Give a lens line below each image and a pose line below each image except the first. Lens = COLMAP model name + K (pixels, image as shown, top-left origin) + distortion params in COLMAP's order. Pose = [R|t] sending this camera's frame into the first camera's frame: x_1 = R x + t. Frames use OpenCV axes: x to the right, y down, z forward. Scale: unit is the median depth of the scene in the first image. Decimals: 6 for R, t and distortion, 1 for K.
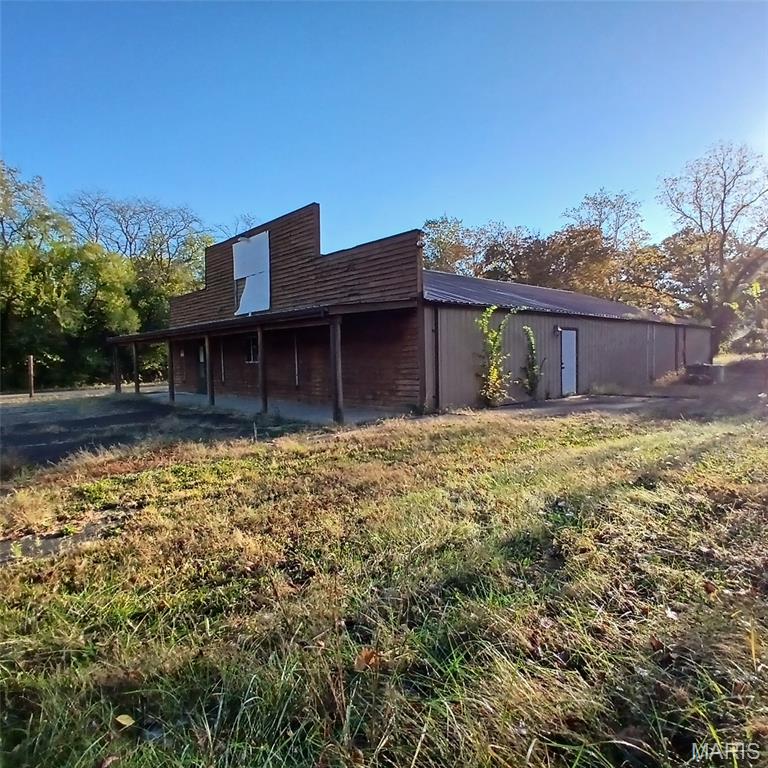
lens RADIAL K [[511.5, 0, 396.7], [0, 511.5, 382.8], [0, 0, 1]] dist [0.009582, -0.055393]
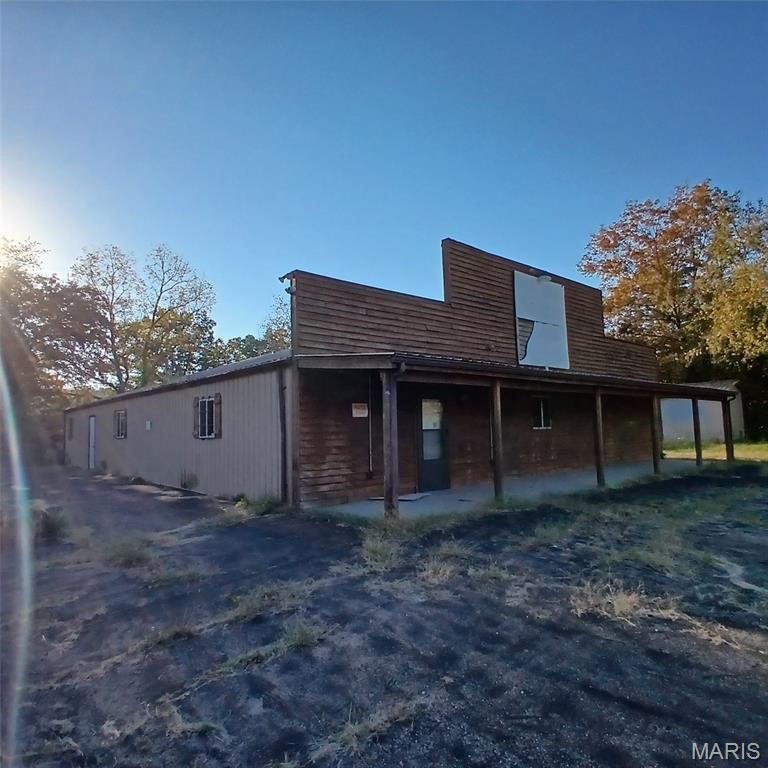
lens RADIAL K [[511.5, 0, 396.7], [0, 511.5, 382.8], [0, 0, 1]] dist [0.009582, -0.055393]
pose [[-0.001261, 0.108793, 0.994064, -1.158961], [0.076204, 0.991184, -0.108382, -0.044325], [-0.997091, 0.075615, -0.009541, 1.324086]]
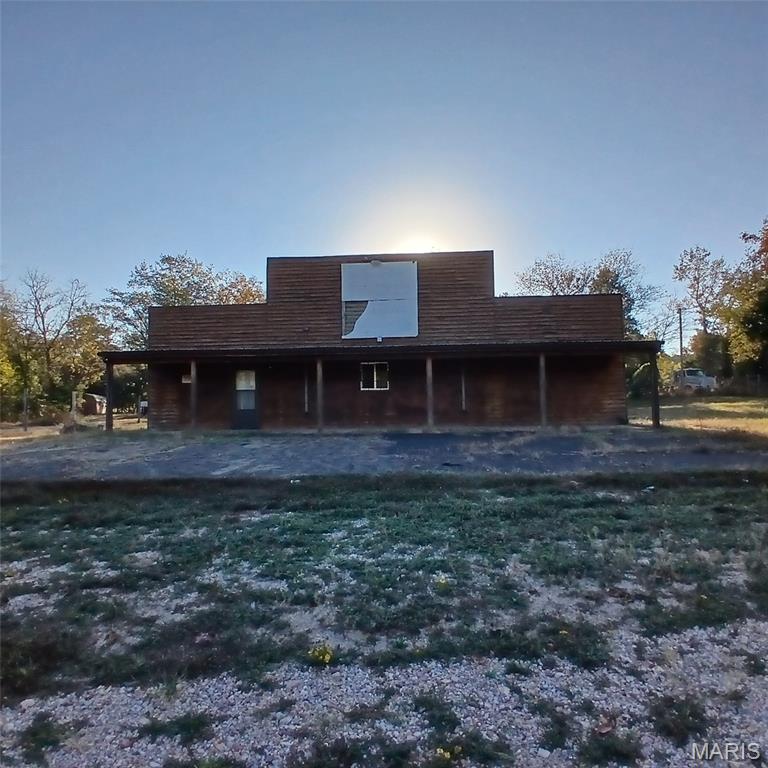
lens RADIAL K [[511.5, 0, 396.7], [0, 511.5, 382.8], [0, 0, 1]] dist [0.009582, -0.055393]
pose [[0.706396, 0.055353, 0.705649, -0.992700], [0.036105, 0.992822, -0.114023, 0.061490], [-0.706895, 0.106022, 0.699327, 0.332700]]
